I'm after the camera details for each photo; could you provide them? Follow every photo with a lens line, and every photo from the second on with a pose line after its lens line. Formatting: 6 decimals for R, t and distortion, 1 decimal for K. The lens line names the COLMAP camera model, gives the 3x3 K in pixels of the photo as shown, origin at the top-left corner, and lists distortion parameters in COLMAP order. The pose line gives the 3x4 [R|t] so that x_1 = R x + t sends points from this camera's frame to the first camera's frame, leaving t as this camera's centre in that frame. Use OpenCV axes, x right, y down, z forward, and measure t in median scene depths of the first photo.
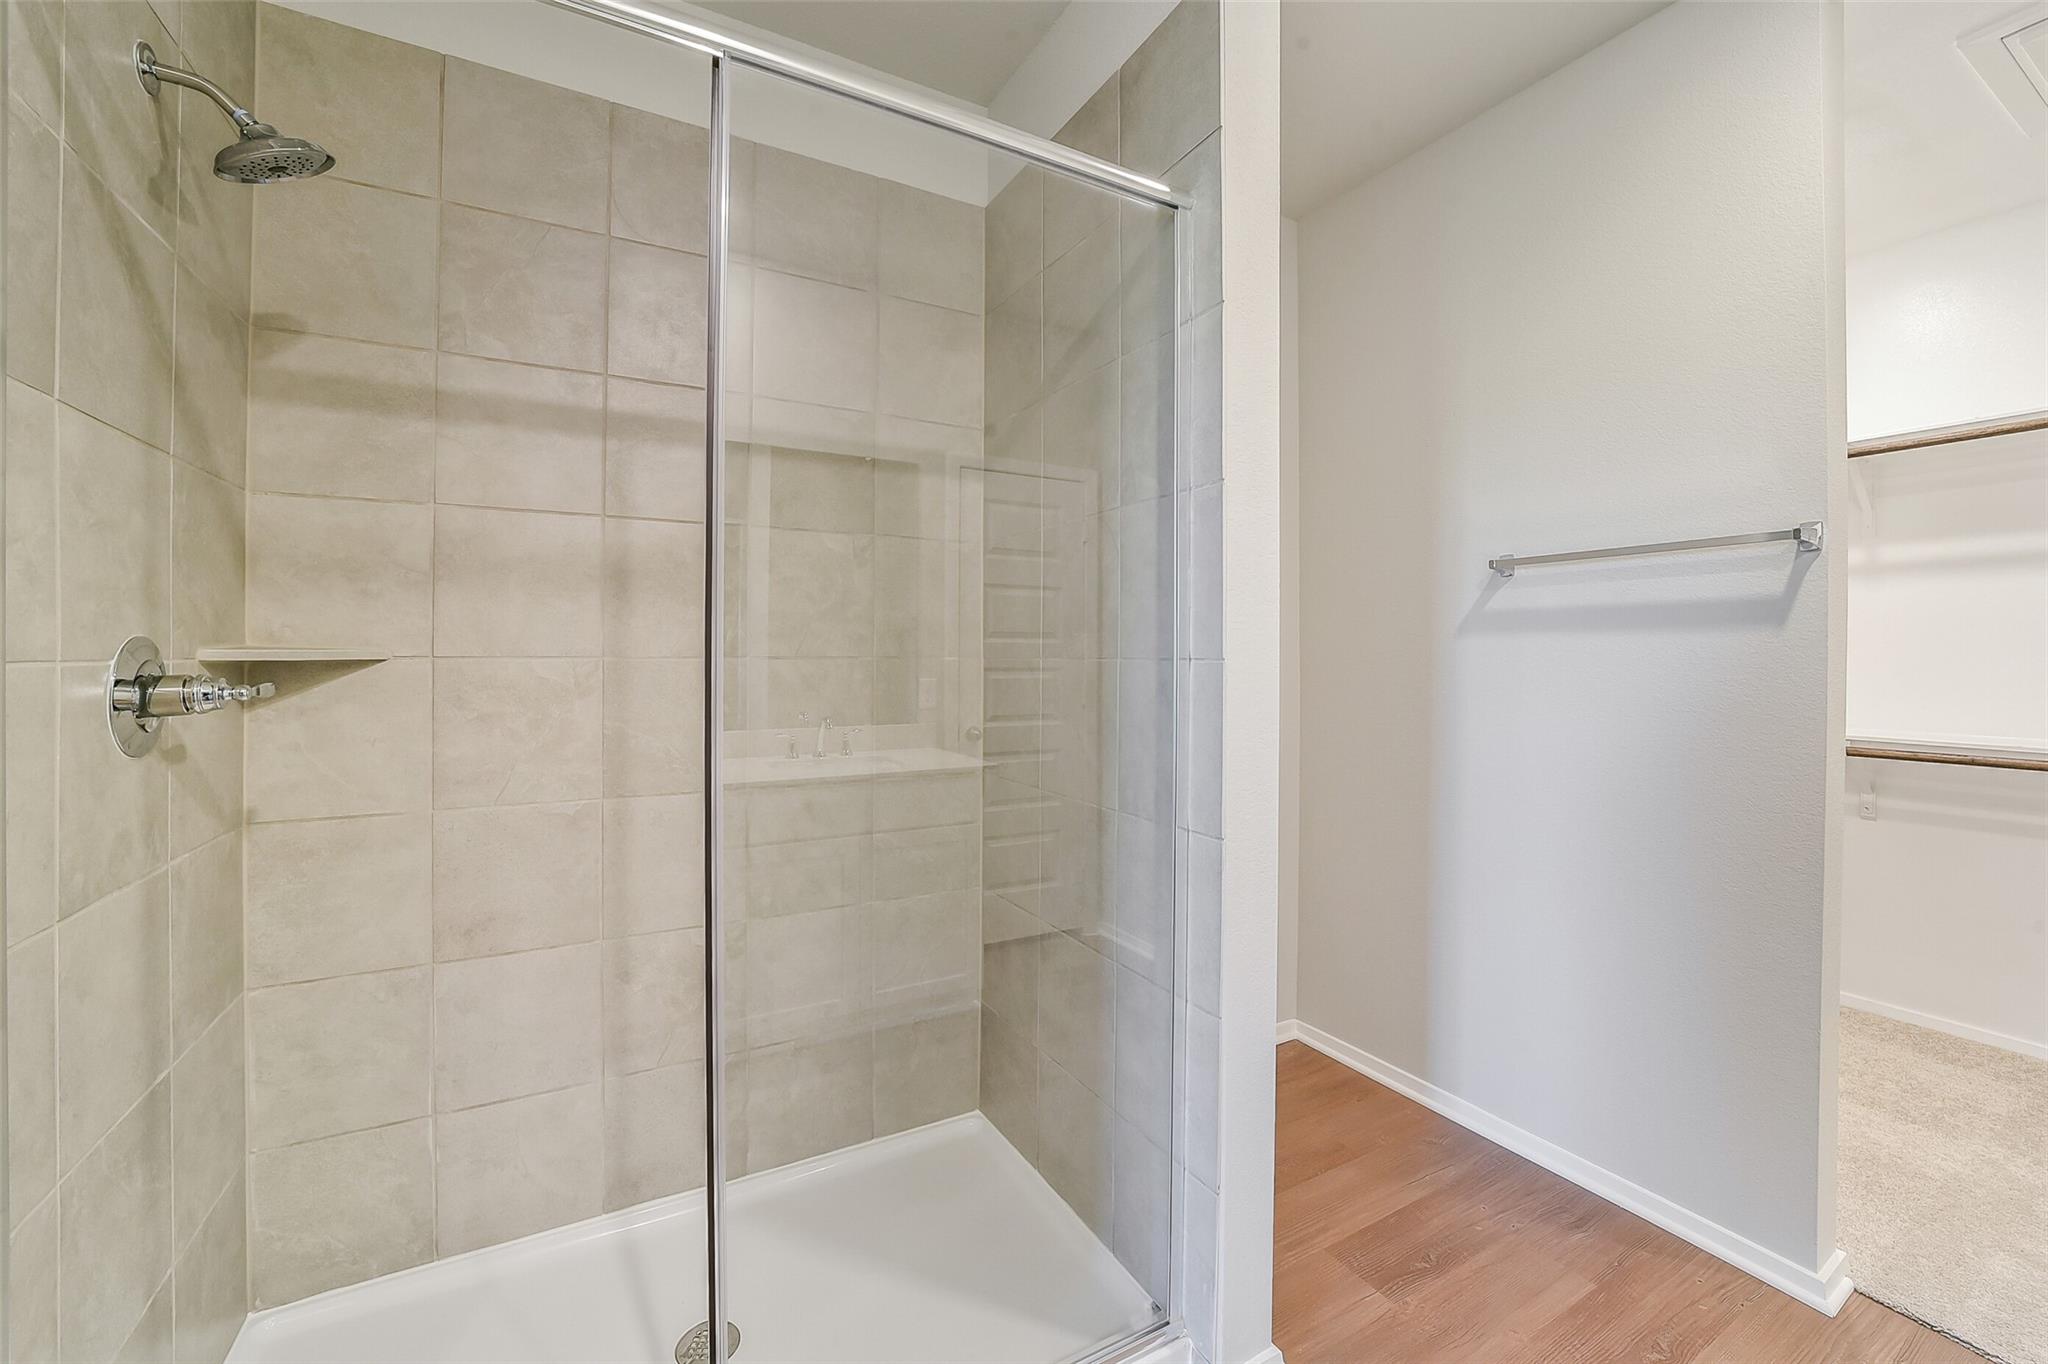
lens RADIAL K [[815.7, 0, 1014.9], [0, 815.7, 656.6], [0, 0, 1]] dist [-0.030557, 0.005911]
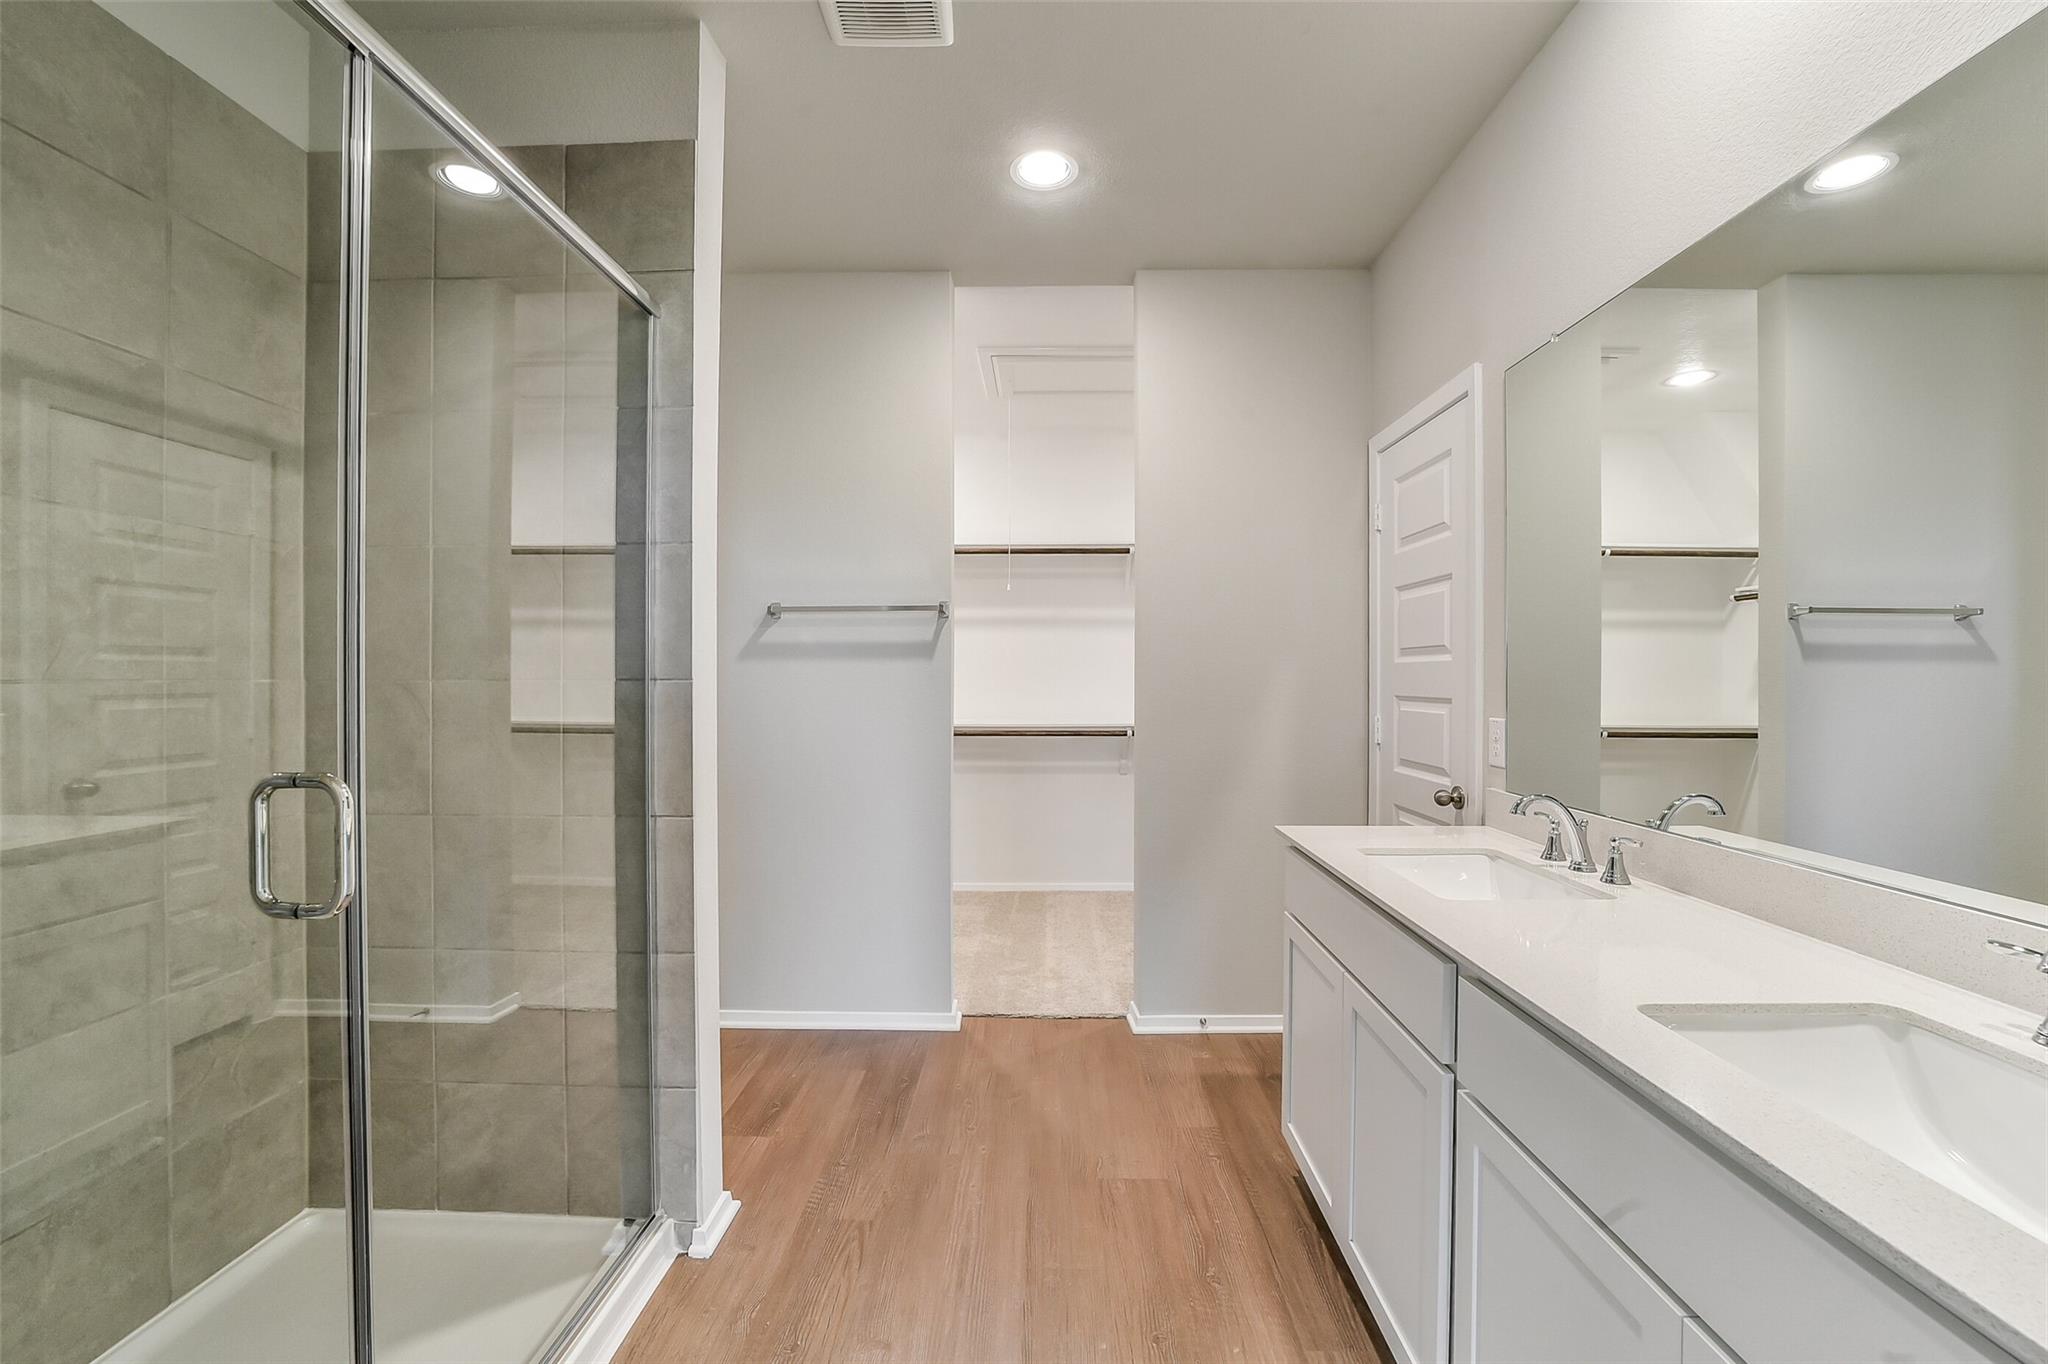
lens RADIAL K [[815.7, 0, 1020.7], [0, 815.7, 675.9], [0, 0, 1]] dist [-0.030557, 0.005911]
pose [[0.515362, -0.002714, 0.856969, -0.465339], [0.003986, 0.999992, 0.000770, -0.000553], [-0.856964, 0.003019, 0.515368, -0.101628]]
